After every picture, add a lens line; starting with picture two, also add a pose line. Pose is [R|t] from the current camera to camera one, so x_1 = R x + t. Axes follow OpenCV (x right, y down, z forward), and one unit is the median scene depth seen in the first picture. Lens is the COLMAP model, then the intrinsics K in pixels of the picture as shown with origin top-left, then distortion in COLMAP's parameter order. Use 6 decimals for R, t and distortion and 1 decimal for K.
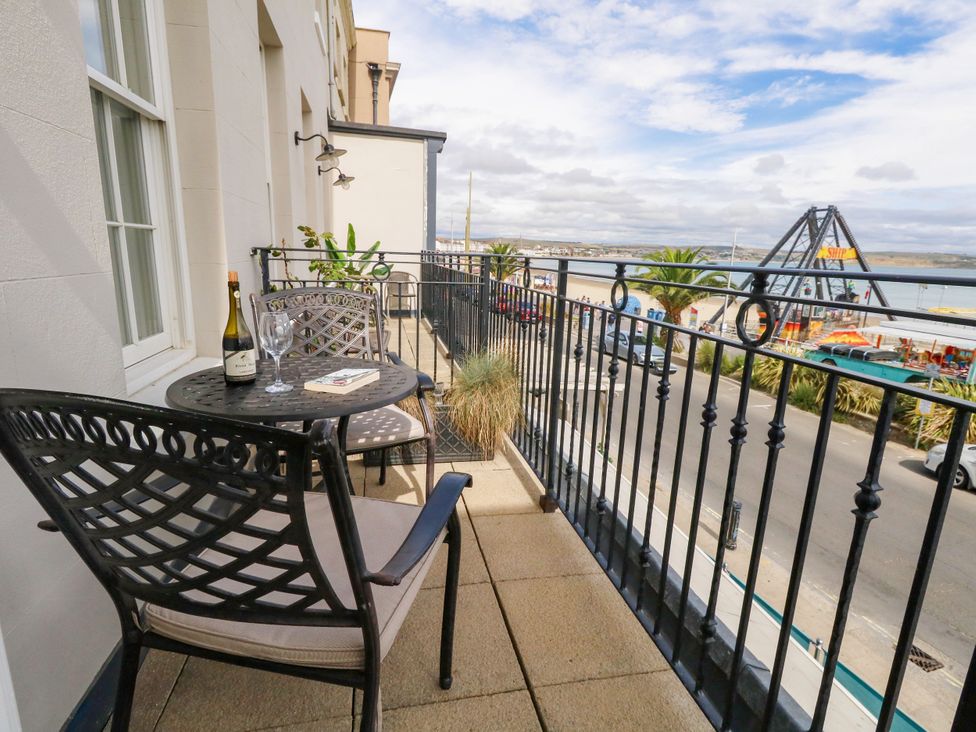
lens RADIAL K [[503.6, 0, 487.2], [0, 503.6, 364.8], [0, 0, 1]] dist [0.005025, -0.002673]
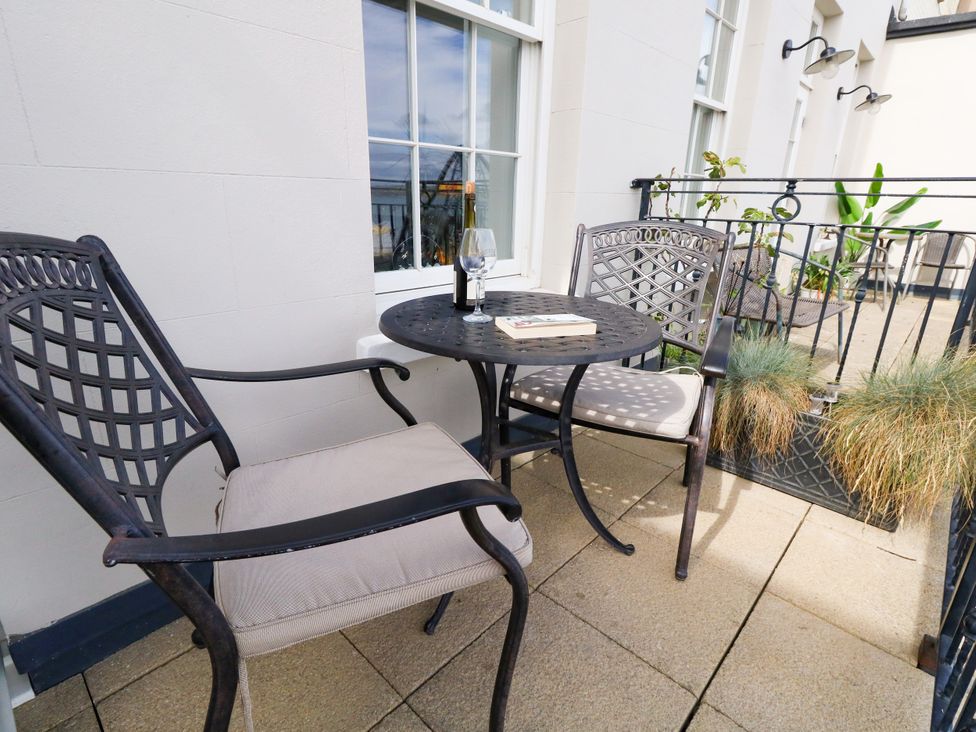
lens RADIAL K [[503.6, 0, 490.7], [0, 503.6, 364.2], [0, 0, 1]] dist [0.005025, -0.002673]
pose [[0.570535, 0.243959, -0.784203, 0.075401], [-0.186831, 0.968380, 0.165329, -0.006102], [0.799740, 0.052188, 0.598074, 0.122569]]
